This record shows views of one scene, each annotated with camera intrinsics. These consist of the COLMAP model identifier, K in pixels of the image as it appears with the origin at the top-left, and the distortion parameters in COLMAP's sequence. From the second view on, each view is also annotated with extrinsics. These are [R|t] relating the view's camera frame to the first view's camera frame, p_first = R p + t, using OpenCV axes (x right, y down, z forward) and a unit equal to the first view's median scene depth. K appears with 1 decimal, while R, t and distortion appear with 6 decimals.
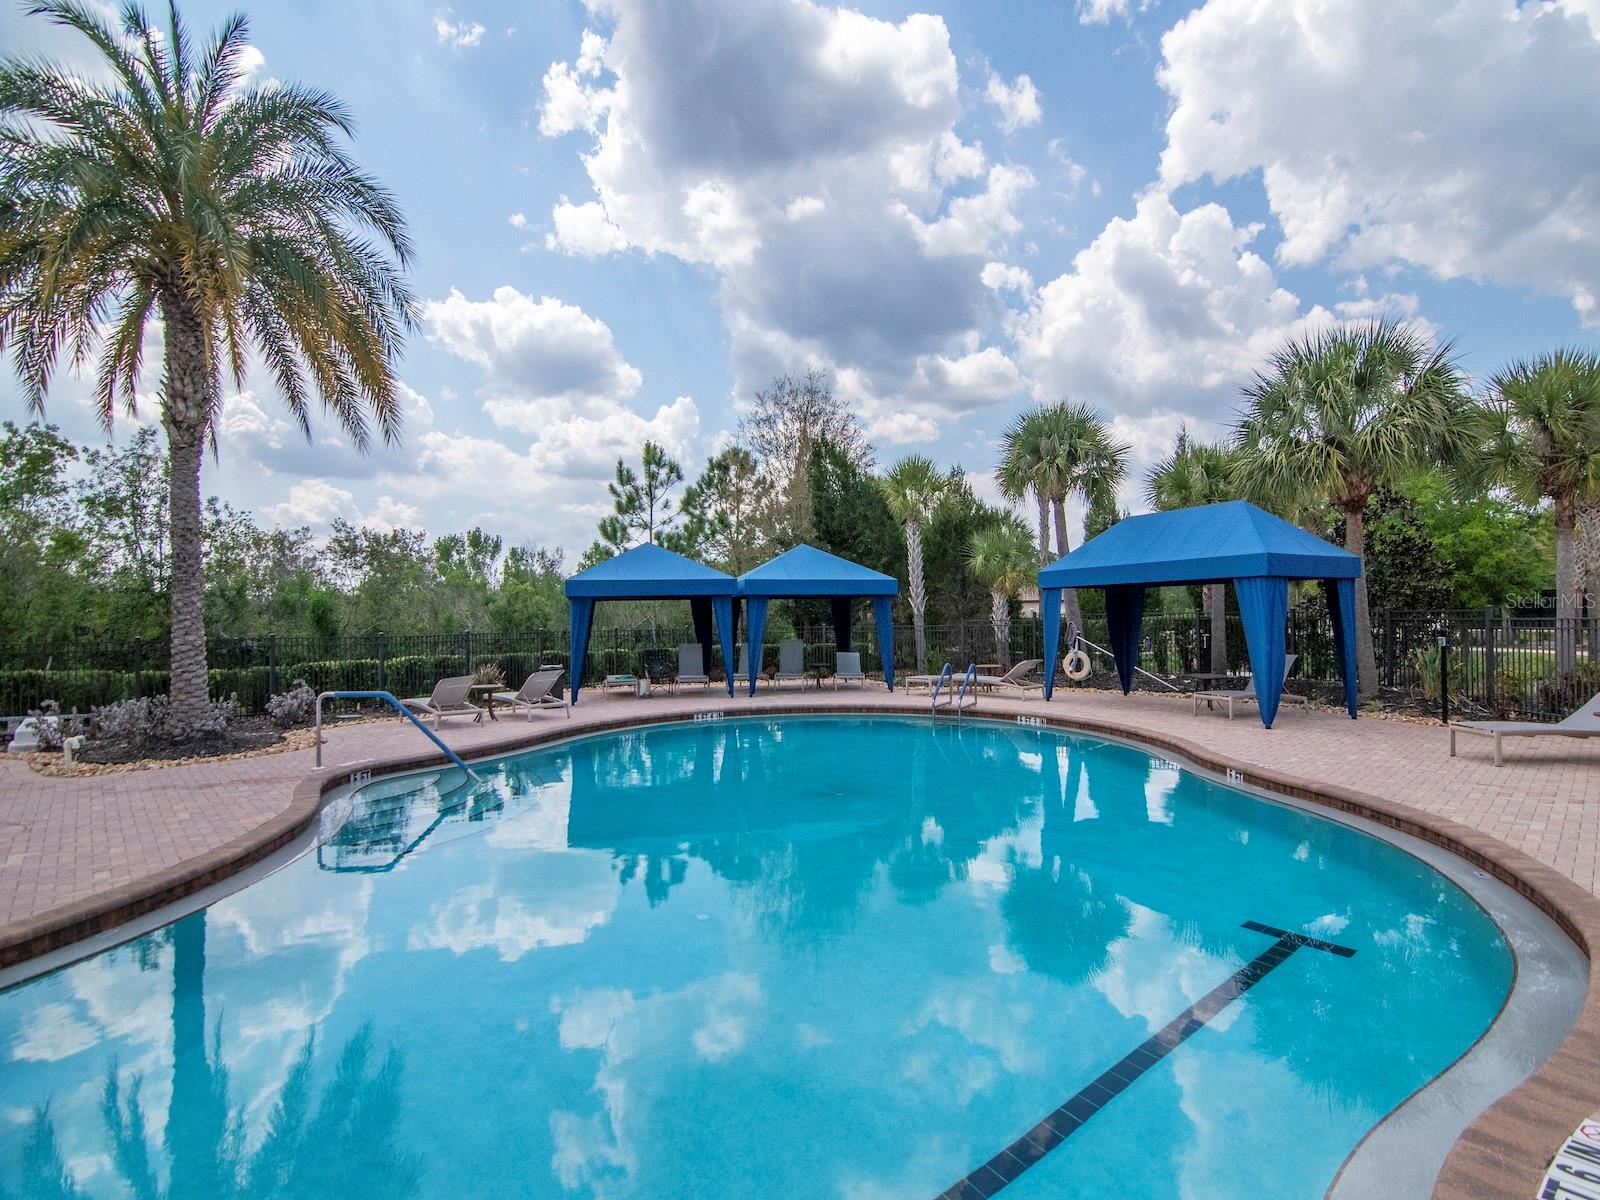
lens RADIAL K [[766.3, 0, 796.3], [0, 766.3, 571.4], [0, 0, 1]] dist [0.000021, -0.000345]
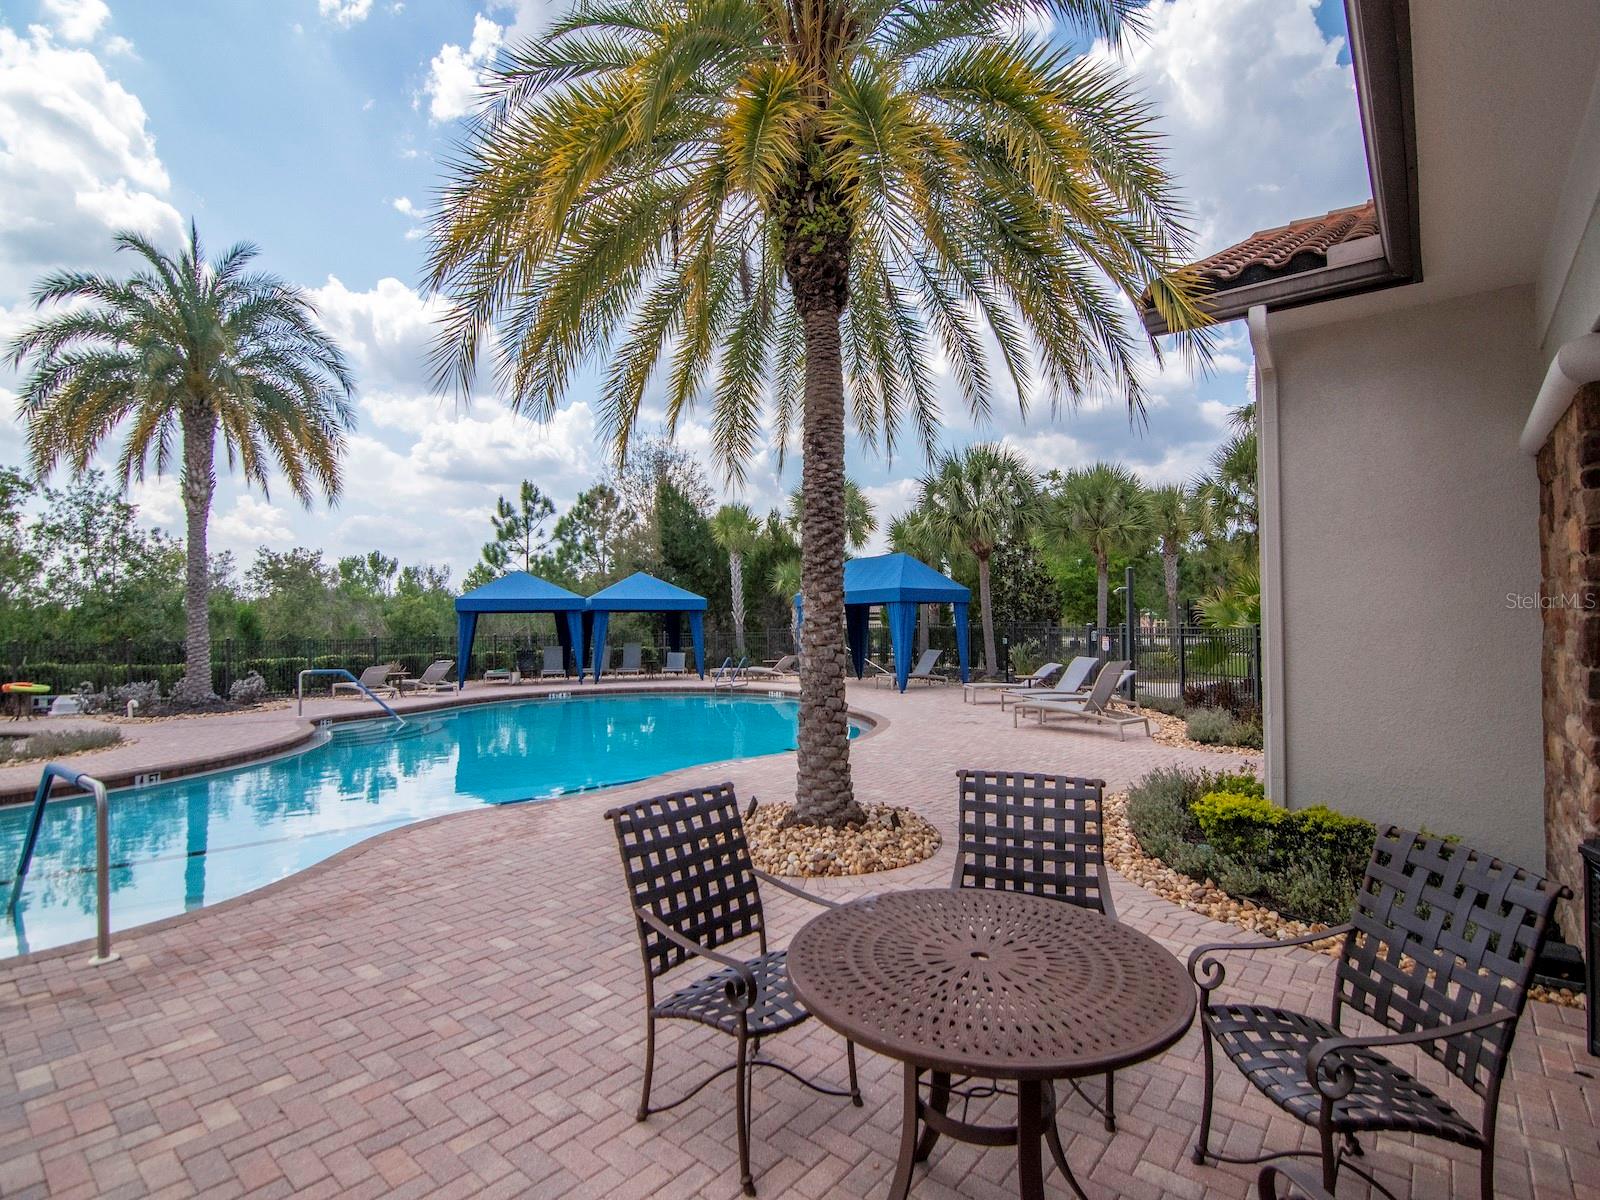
lens RADIAL K [[800.1, 0, 808.5], [0, 800.1, 584.3], [0, 0, 1]] dist [-0.004867, -0.000775]
pose [[0.991327, 0.009568, 0.131073, 0.089376], [-0.010330, 0.999933, 0.005133, -0.018410], [-0.131015, -0.006443, 0.991359, -0.324162]]
